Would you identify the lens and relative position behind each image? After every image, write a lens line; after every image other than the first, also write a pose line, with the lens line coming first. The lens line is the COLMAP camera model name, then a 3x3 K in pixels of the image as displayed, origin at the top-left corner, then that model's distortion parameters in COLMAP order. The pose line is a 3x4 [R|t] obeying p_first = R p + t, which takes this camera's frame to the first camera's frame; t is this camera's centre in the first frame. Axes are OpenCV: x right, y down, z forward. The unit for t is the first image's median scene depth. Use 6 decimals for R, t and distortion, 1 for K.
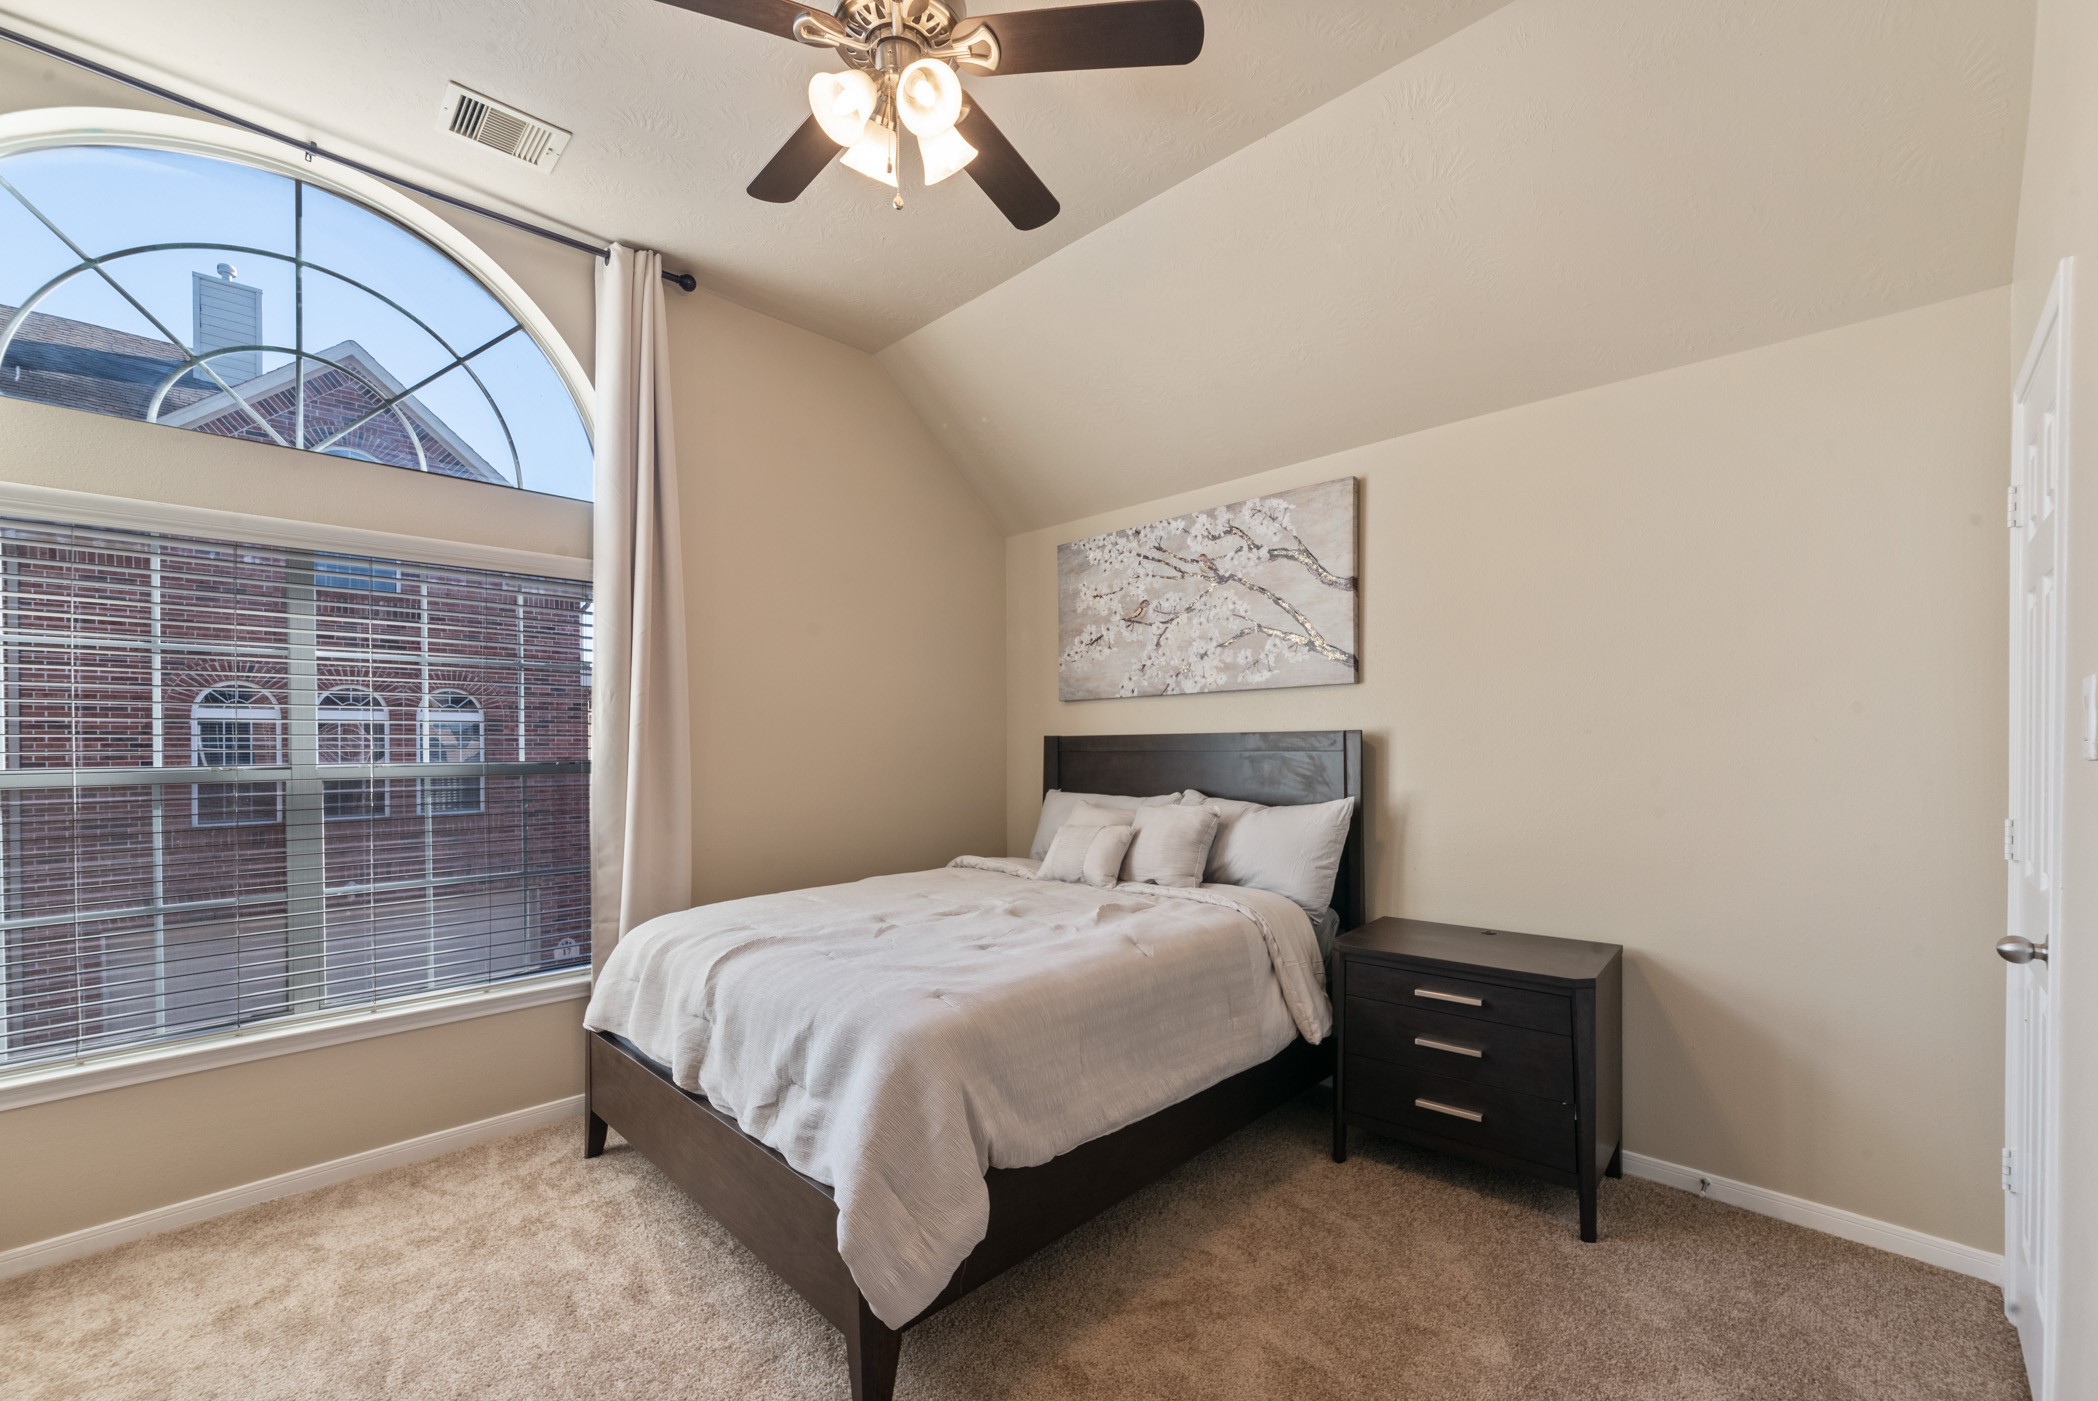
lens RADIAL K [[858.1, 0, 1045.1], [0, 858.1, 749.8], [0, 0, 1]] dist [-0.007753, -0.000181]
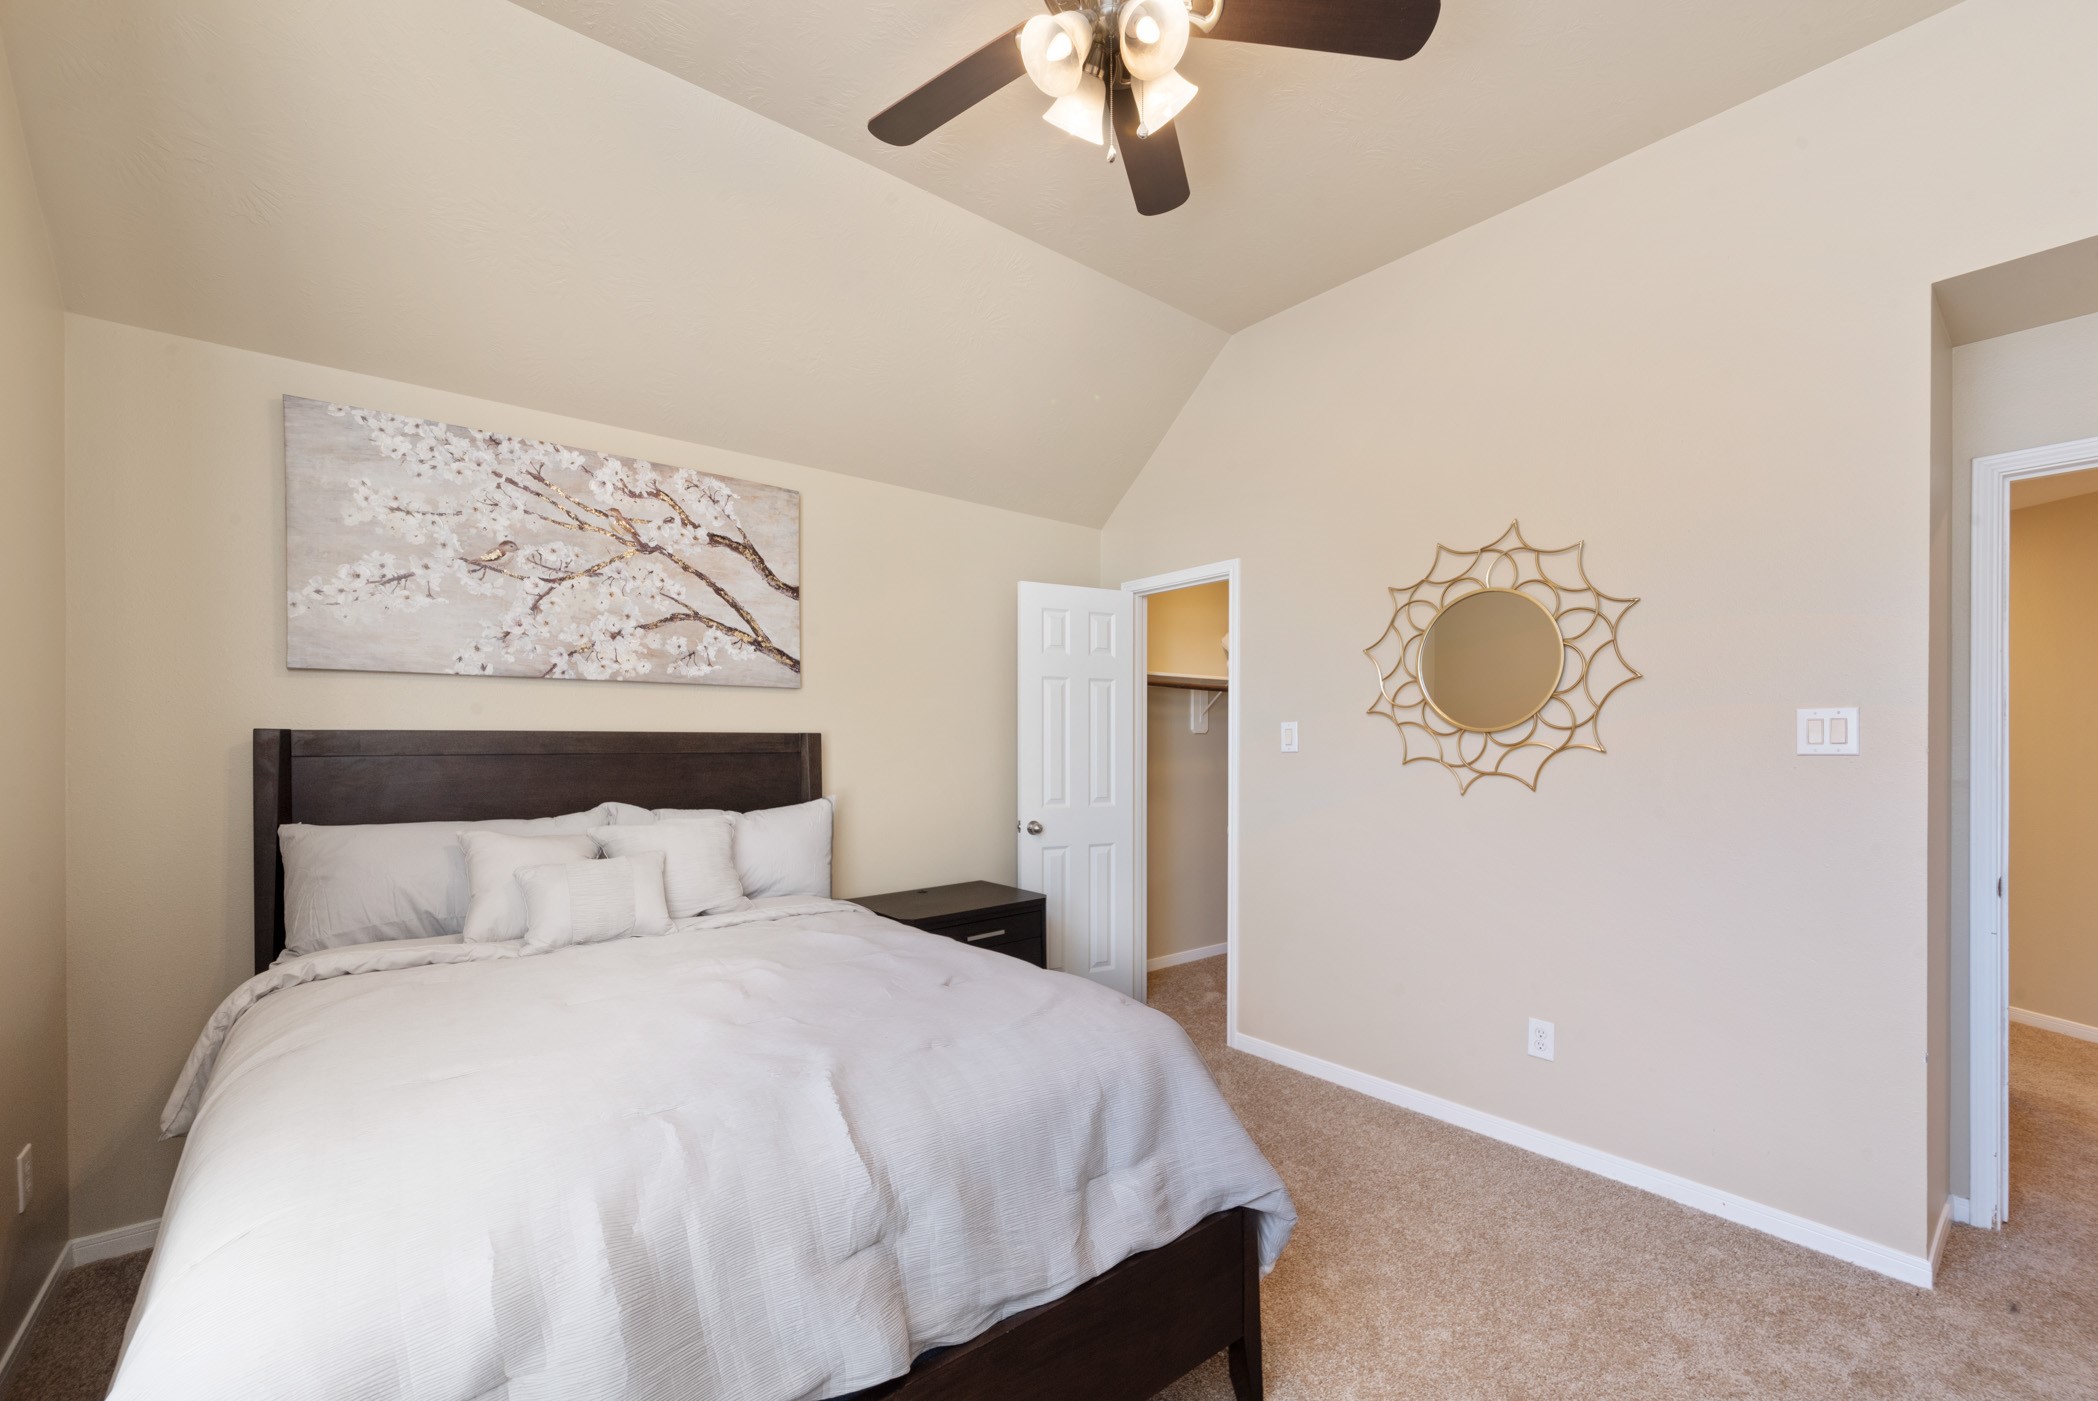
lens RADIAL K [[858.1, 0, 1041.8], [0, 858.1, 747.0], [0, 0, 1]] dist [-0.007753, -0.000181]
pose [[0.105931, 0.007722, 0.994344, -0.562467], [0.010177, 0.999909, -0.008850, 0.006381], [-0.994321, 0.011057, 0.105843, 0.511349]]
